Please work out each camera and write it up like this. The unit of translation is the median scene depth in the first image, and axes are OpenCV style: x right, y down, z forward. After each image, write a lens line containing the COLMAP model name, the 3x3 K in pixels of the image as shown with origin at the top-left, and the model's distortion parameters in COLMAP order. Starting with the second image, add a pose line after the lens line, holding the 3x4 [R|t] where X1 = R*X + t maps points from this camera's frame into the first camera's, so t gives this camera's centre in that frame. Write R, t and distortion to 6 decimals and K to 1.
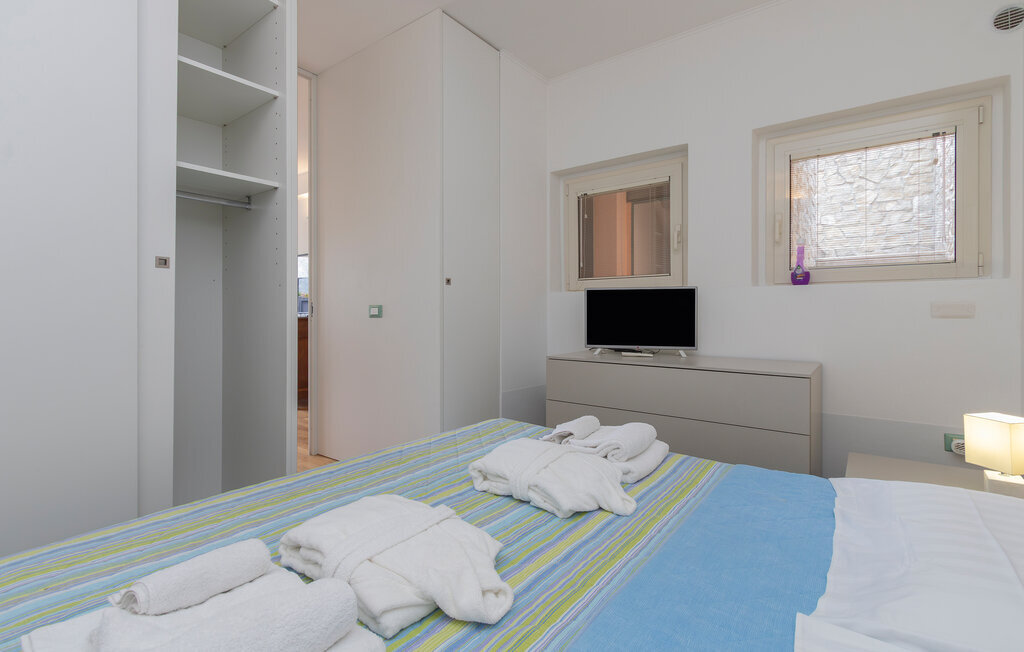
lens RADIAL K [[473.6, 0, 513.2], [0, 473.6, 318.9], [0, 0, 1]] dist [0.005862, -0.001221]
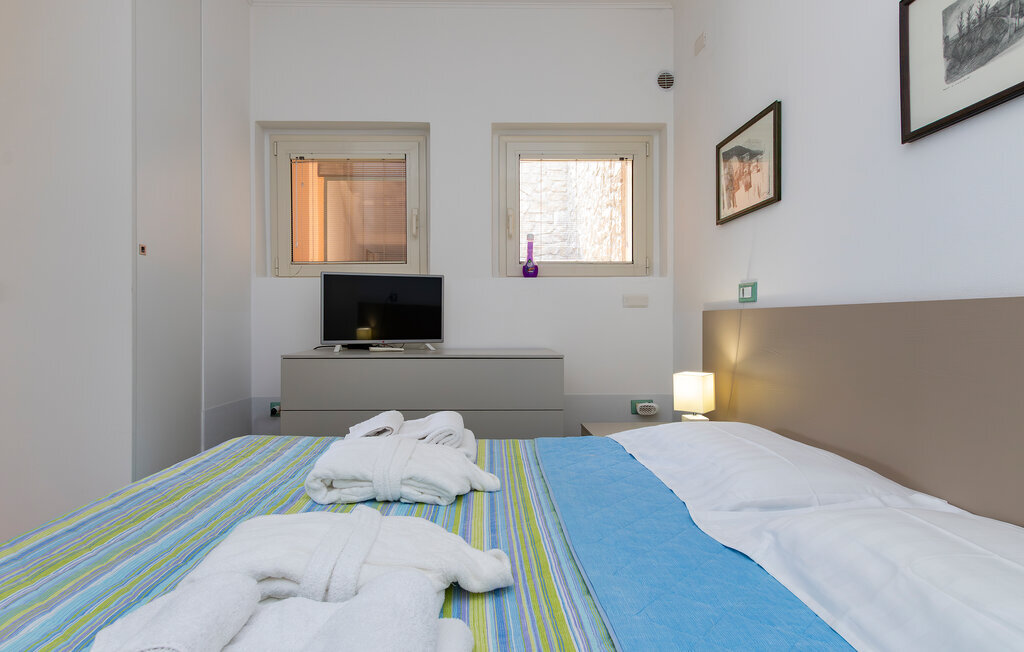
lens RADIAL K [[570.3, 0, 506.1], [0, 570.3, 324.4], [0, 0, 1]] dist [0.006745, -0.001959]
pose [[0.782907, -0.007831, 0.622090, -0.254683], [0.012585, 0.999916, -0.003250, 0.039809], [-0.622012, 0.010374, 0.782939, 0.032661]]
